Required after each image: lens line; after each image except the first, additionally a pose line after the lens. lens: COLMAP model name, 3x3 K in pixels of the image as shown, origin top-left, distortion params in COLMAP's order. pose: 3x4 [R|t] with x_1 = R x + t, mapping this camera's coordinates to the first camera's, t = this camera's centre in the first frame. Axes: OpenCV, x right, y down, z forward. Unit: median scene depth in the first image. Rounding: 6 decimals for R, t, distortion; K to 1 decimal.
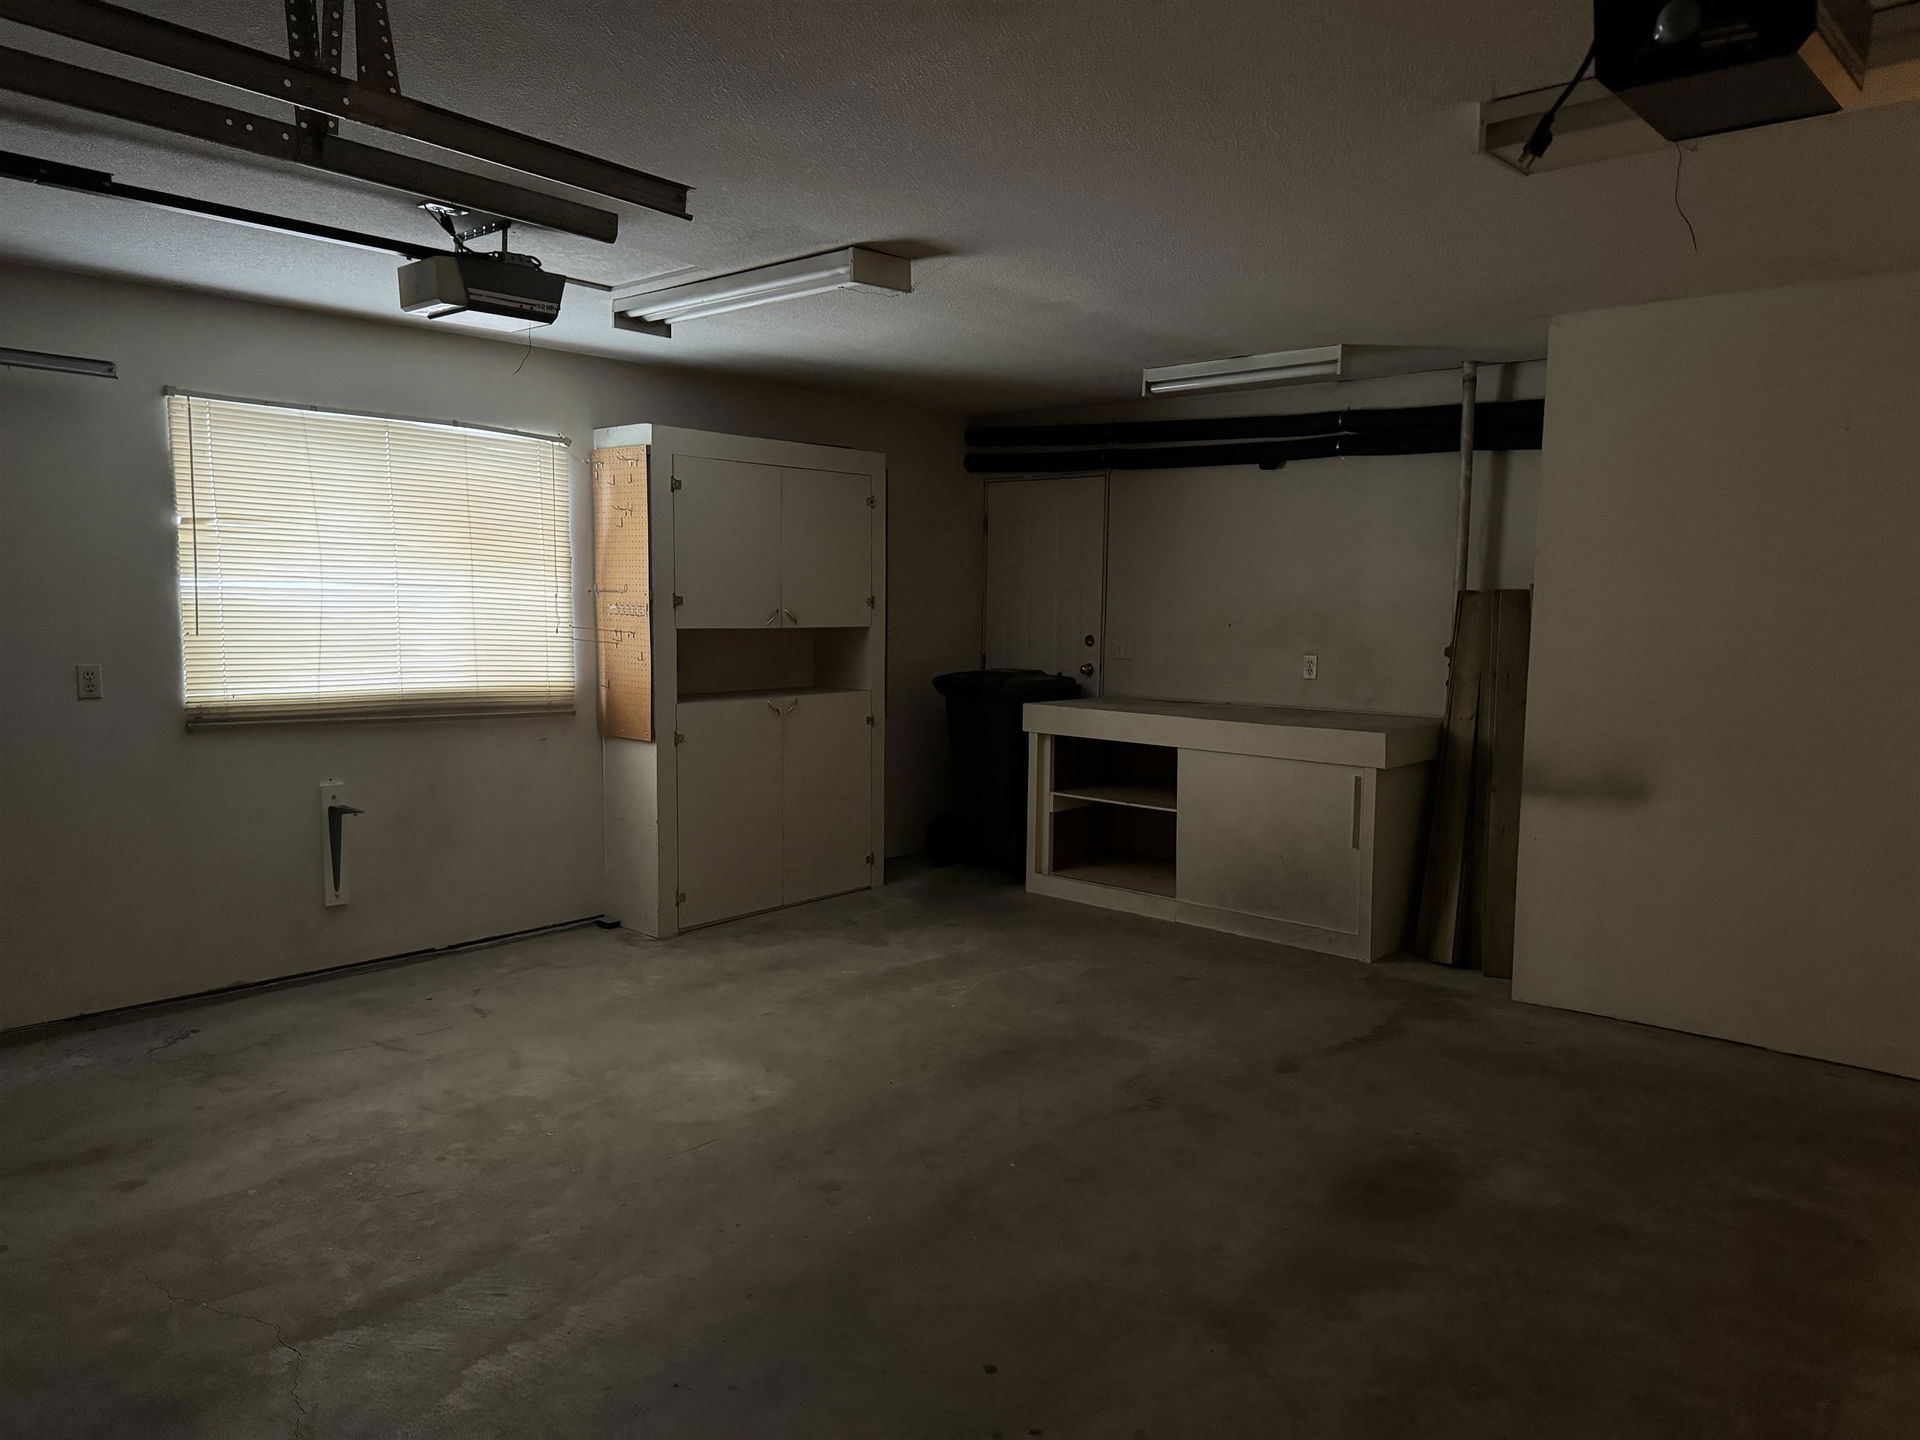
lens RADIAL K [[1335.8, 0, 960.0], [0, 1335.8, 720.0], [0, 0, 1]] dist [0.051096, -0.073512]
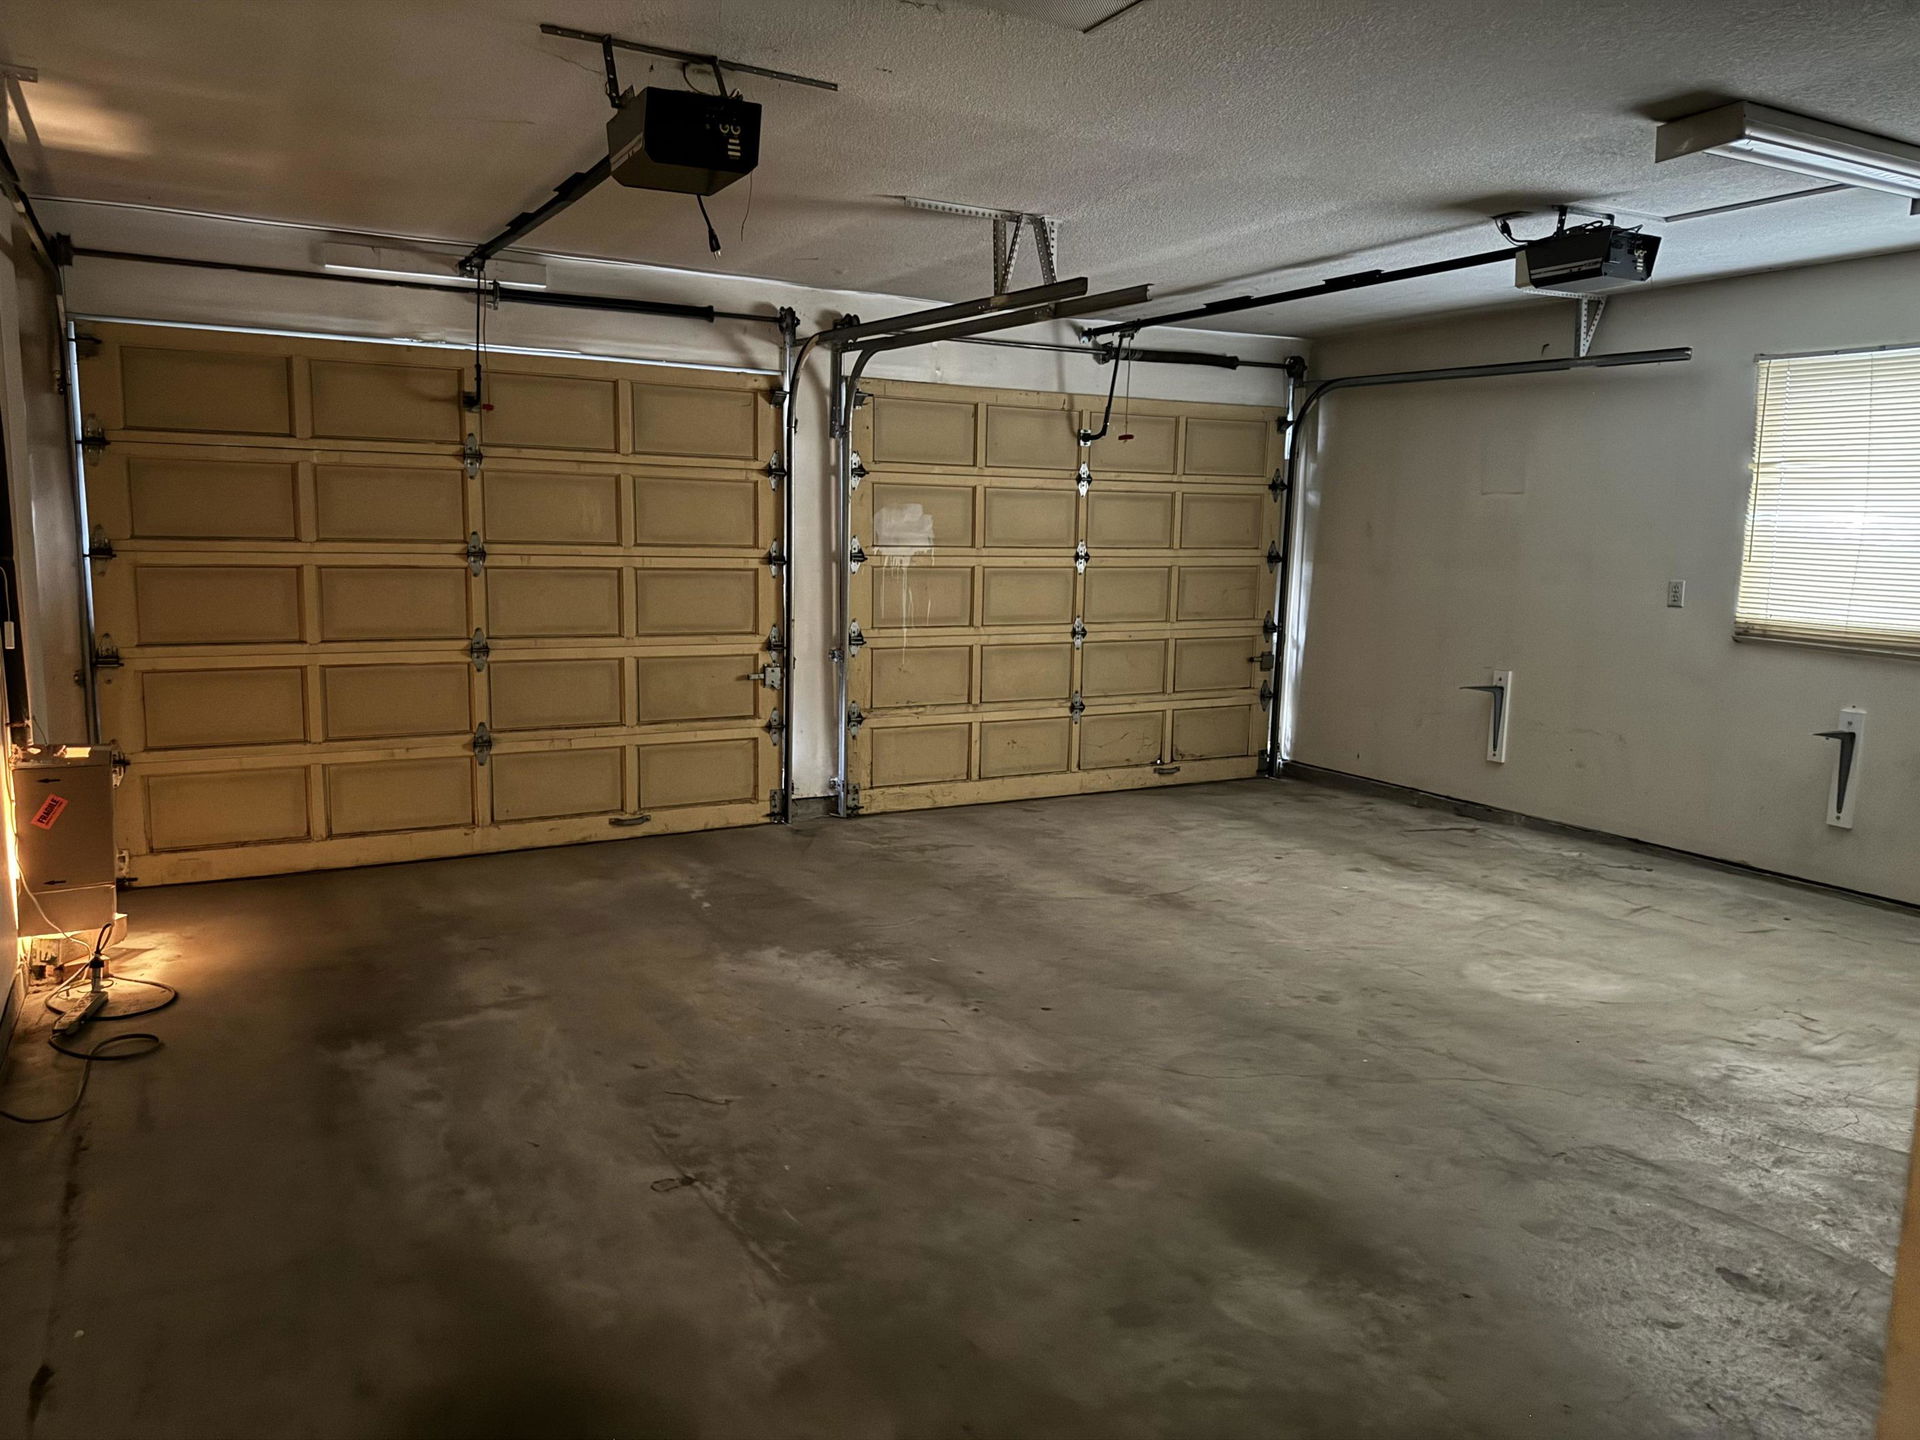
lens RADIAL K [[1335.8, 0, 960.0], [0, 1335.8, 720.0], [0, 0, 1]] dist [0.051096, -0.073512]
pose [[-0.312808, 0.122713, -0.941856, 0.809914], [-0.109121, 0.980410, 0.163977, -0.045452], [0.943527, 0.154070, -0.293289, 0.726917]]
